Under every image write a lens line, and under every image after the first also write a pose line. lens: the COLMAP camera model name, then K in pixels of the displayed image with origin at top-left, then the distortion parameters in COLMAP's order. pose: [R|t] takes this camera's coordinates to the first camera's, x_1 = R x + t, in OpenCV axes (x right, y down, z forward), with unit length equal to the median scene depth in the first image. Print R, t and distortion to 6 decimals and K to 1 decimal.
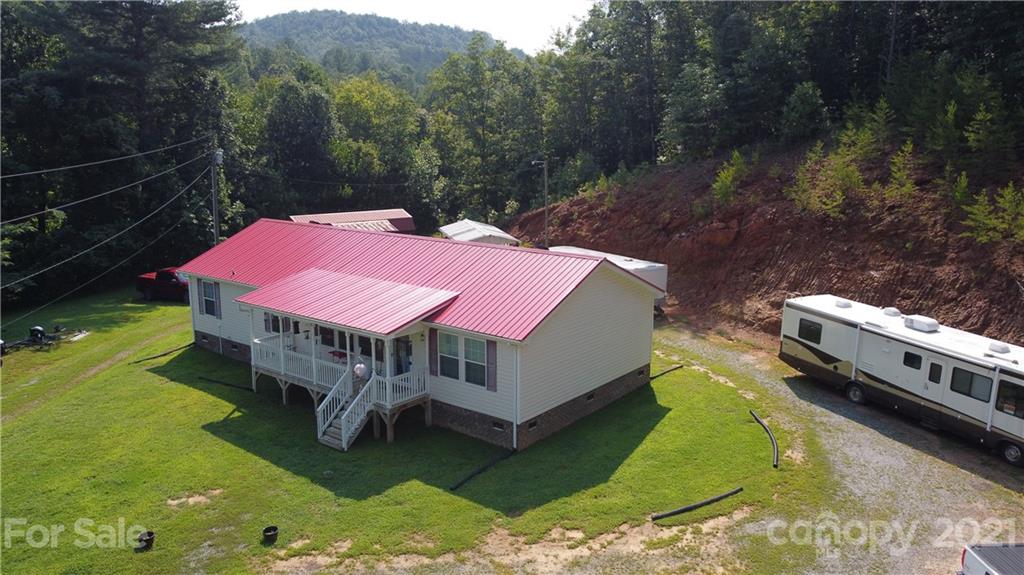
lens RADIAL K [[775.1, 0, 512.0], [0, 775.1, 287.5], [0, 0, 1]] dist [-0.004772, -0.001027]
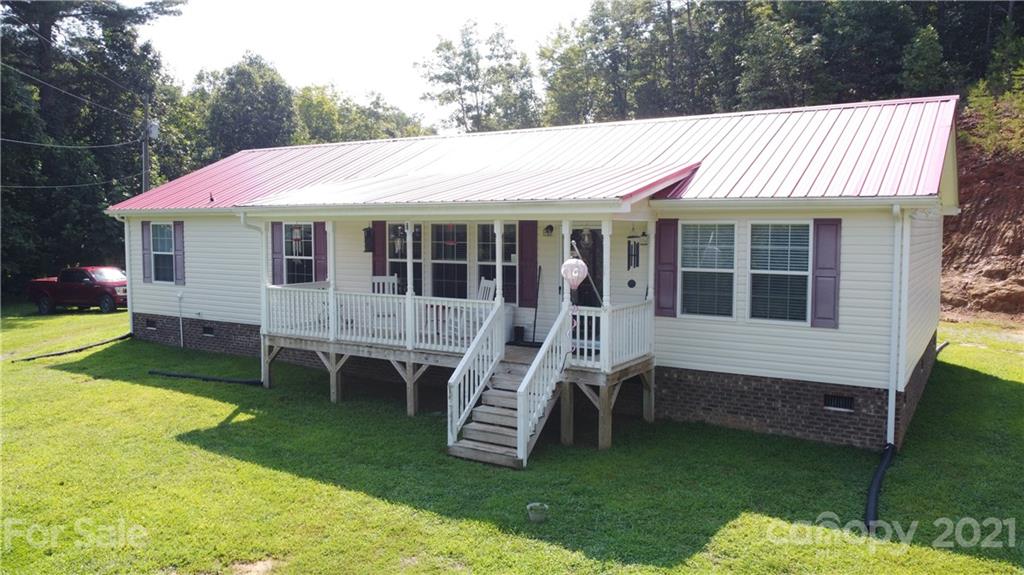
lens RADIAL K [[775.1, 0, 512.0], [0, 775.1, 287.5], [0, 0, 1]] dist [-0.004772, -0.001027]
pose [[0.993541, -0.010015, 0.113029, -0.252829], [0.022692, 0.993513, -0.111435, 0.147112], [-0.111180, 0.113280, 0.987323, 0.510860]]
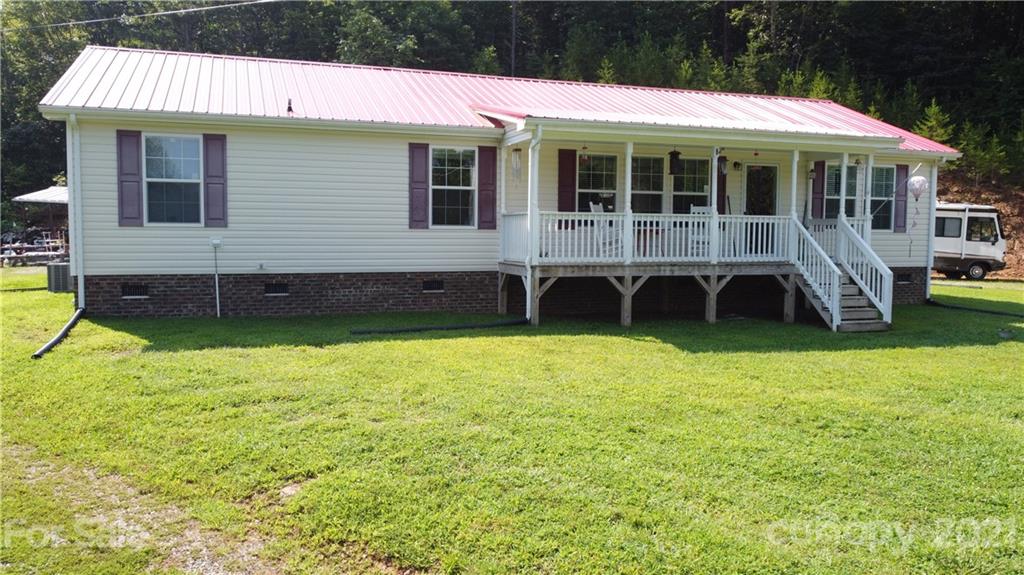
lens RADIAL K [[619.5, 0, 512.0], [0, 619.5, 287.5], [0, 0, 1]] dist [0.000066, -0.000337]
pose [[0.443851, -0.168167, 0.880180, -0.781058], [0.124337, 0.984289, 0.125358, 0.065444], [-0.887432, 0.053798, 0.457787, 0.922445]]
